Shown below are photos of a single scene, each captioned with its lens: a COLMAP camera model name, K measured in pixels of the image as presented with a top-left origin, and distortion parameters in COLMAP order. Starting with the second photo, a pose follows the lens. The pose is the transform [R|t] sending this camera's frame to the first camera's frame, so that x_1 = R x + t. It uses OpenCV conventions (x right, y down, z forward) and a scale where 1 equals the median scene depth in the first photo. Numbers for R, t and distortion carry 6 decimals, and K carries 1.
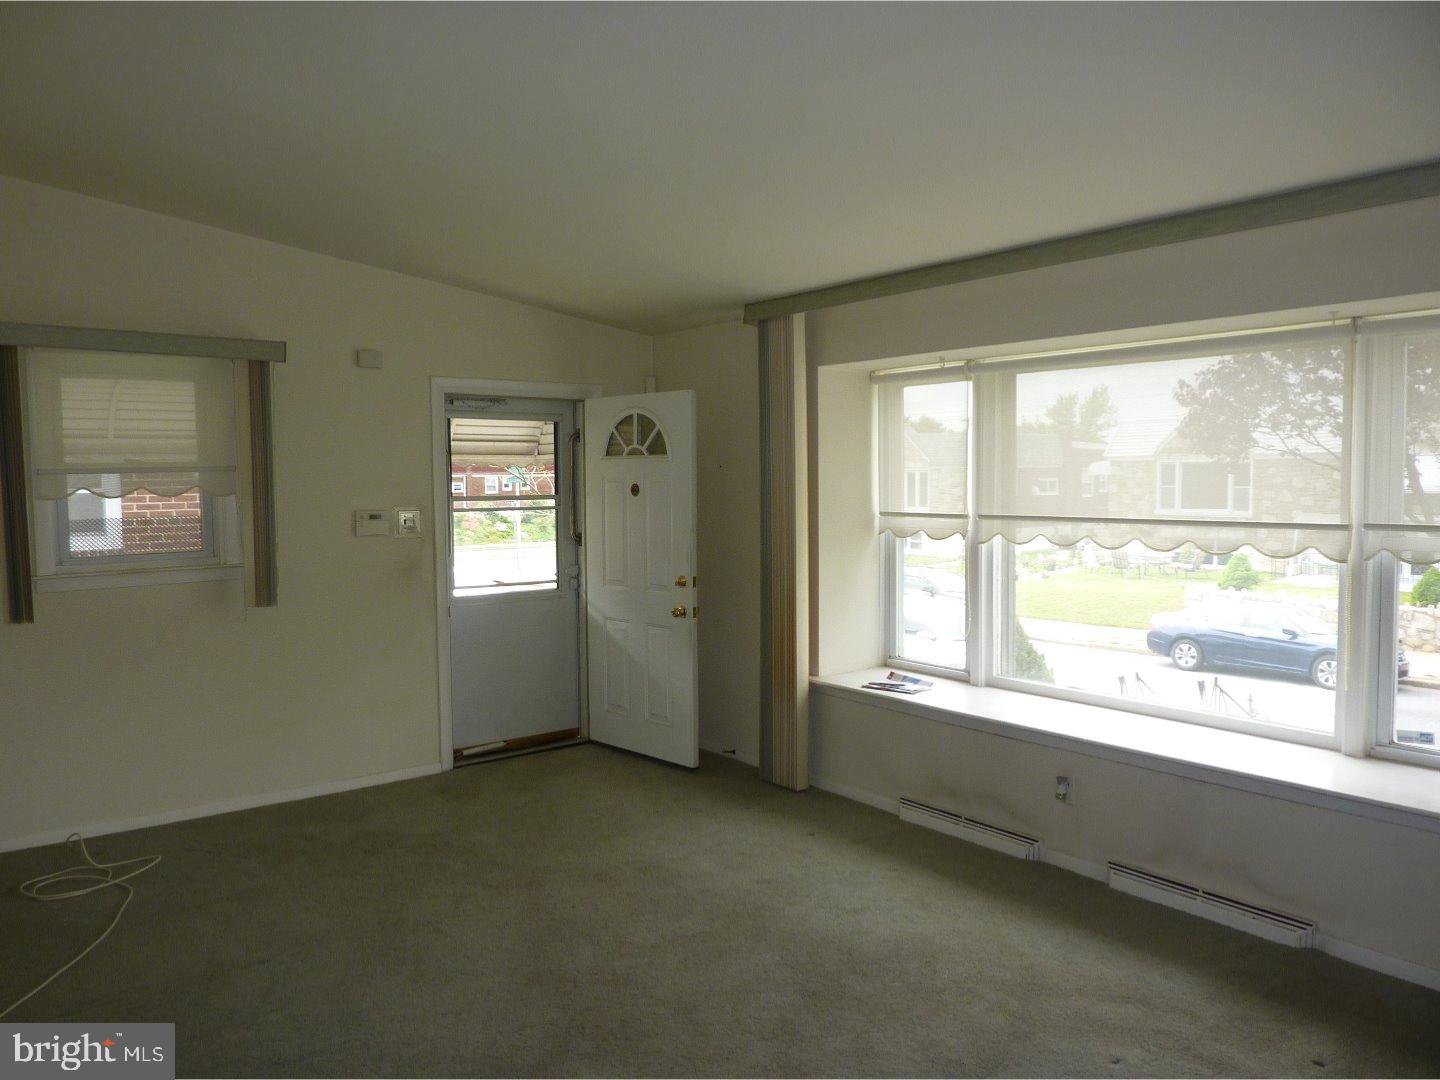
lens RADIAL K [[1070.8, 0, 705.4], [0, 1070.8, 538.7], [0, 0, 1]] dist [-0.024097, -0.002265]
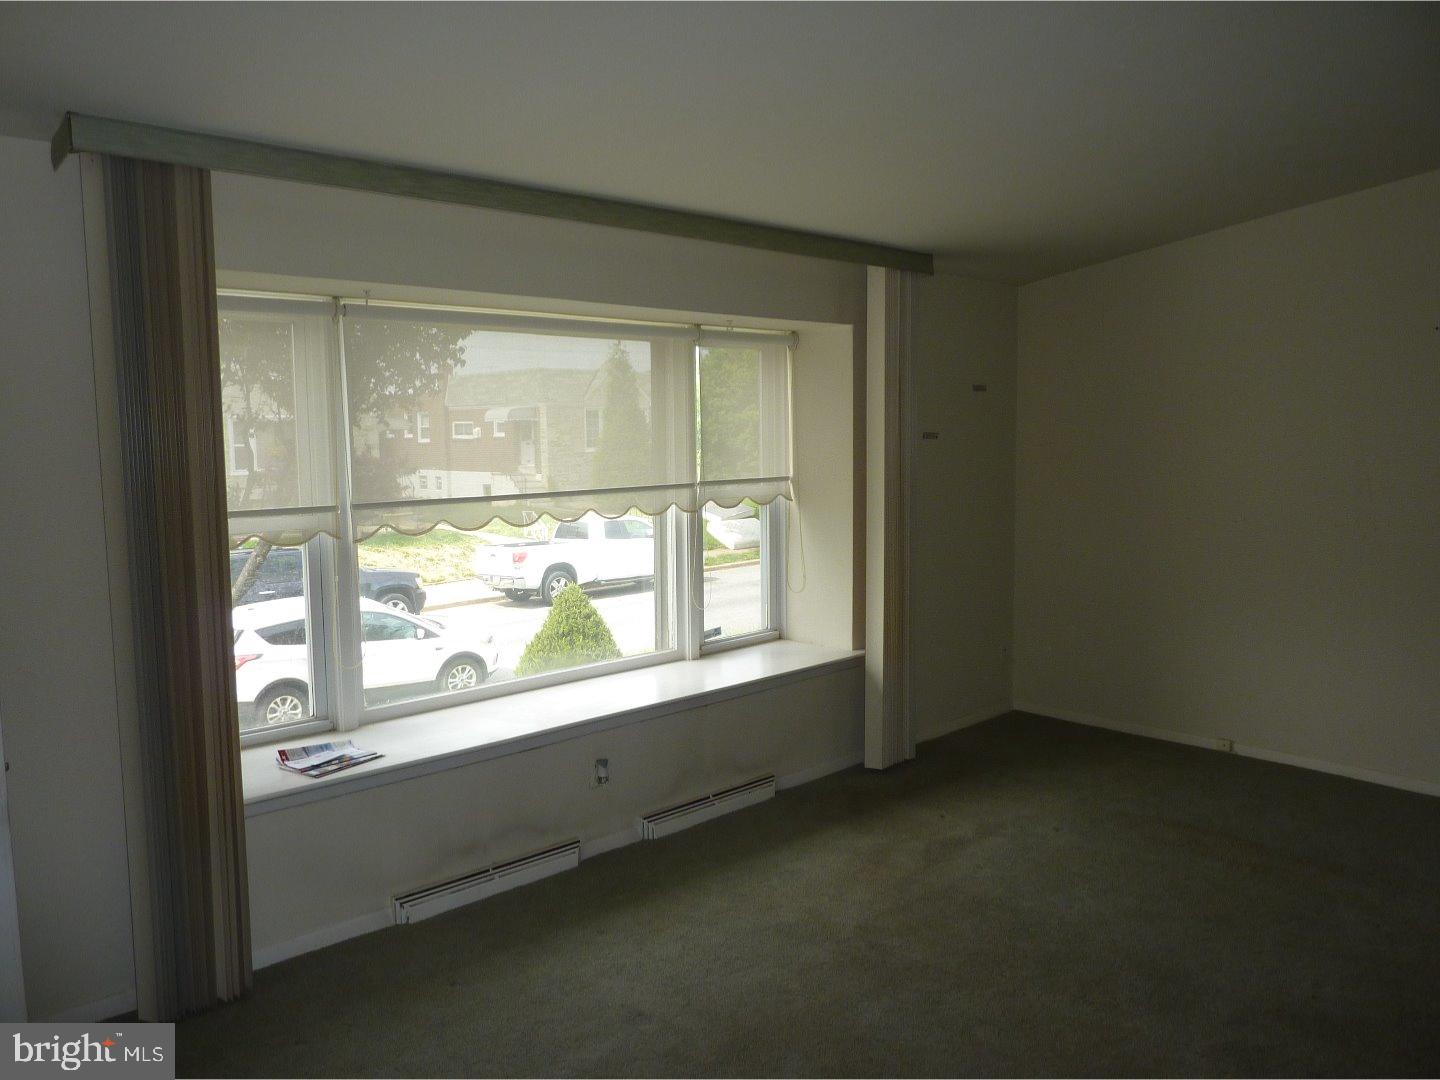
lens RADIAL K [[1140.1, 0, 758.8], [0, 1140.1, 537.7], [0, 0, 1]] dist [0.242553, -0.001069]
pose [[-0.103614, -0.070226, 0.992135, -0.711055], [0.093716, 0.992377, 0.080031, -0.045745], [-0.990193, 0.101272, -0.096243, 0.938461]]
